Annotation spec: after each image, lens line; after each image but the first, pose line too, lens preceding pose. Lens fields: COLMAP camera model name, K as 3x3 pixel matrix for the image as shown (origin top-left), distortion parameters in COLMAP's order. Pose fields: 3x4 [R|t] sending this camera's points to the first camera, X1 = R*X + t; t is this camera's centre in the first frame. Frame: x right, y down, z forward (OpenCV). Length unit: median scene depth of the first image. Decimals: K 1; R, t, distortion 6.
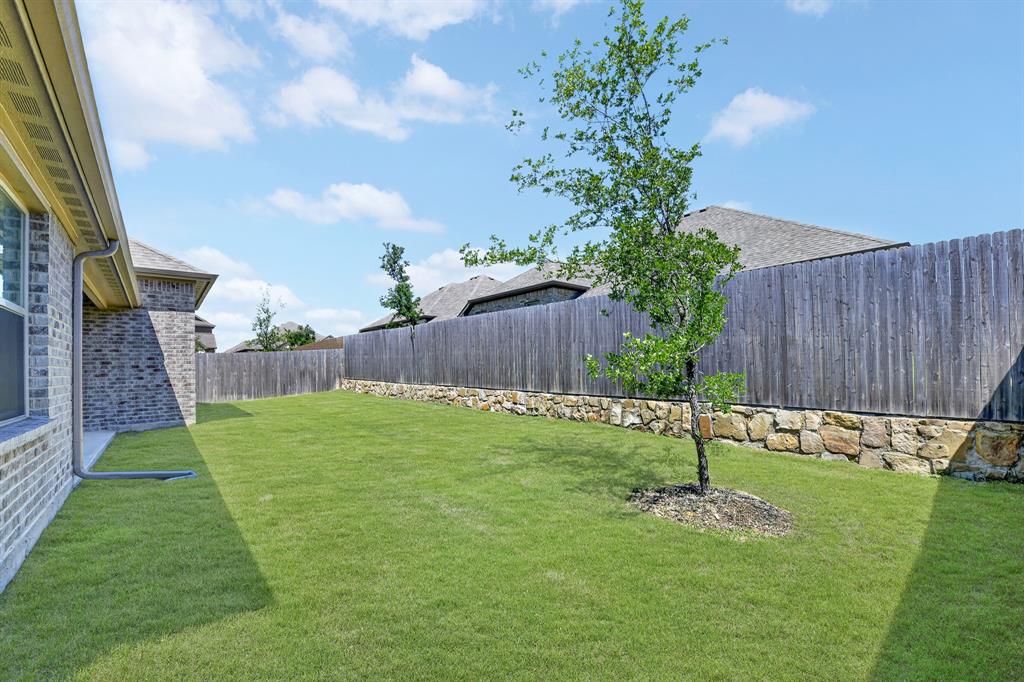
lens RADIAL K [[414.0, 0, 511.1], [0, 414.0, 362.0], [0, 0, 1]] dist [-0.013756, -0.001971]
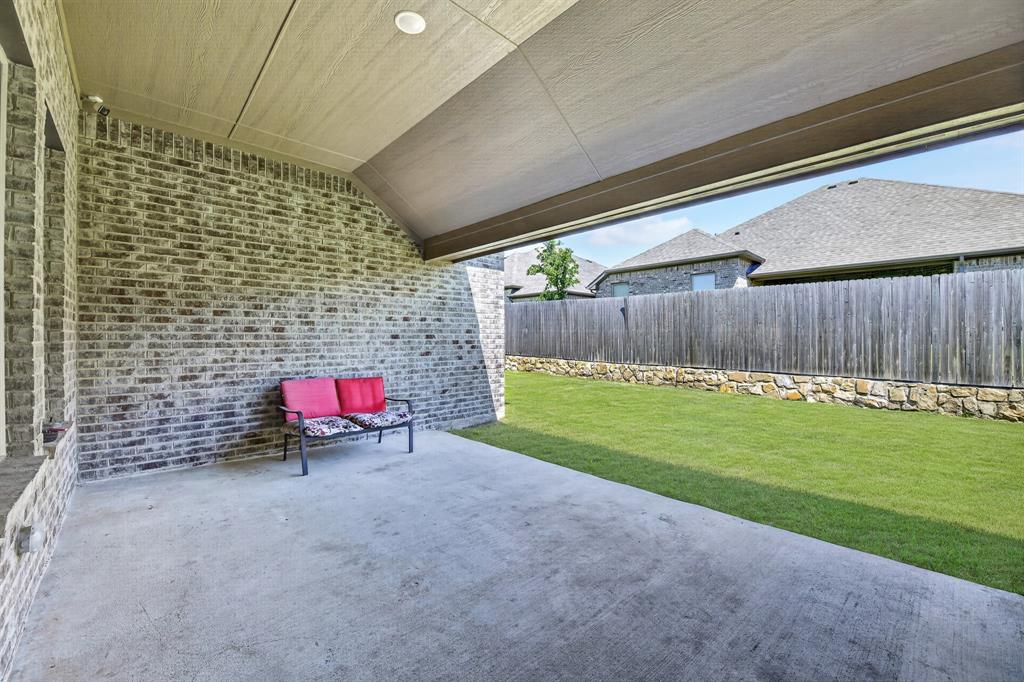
lens RADIAL K [[414.0, 0, 538.6], [0, 414.0, 338.1], [0, 0, 1]] dist [-0.013756, -0.001971]
pose [[0.999180, 0.020302, 0.035042, -0.762771], [-0.020566, 0.999762, 0.007211, -0.003778], [-0.034887, -0.007925, 0.999360, 0.239495]]
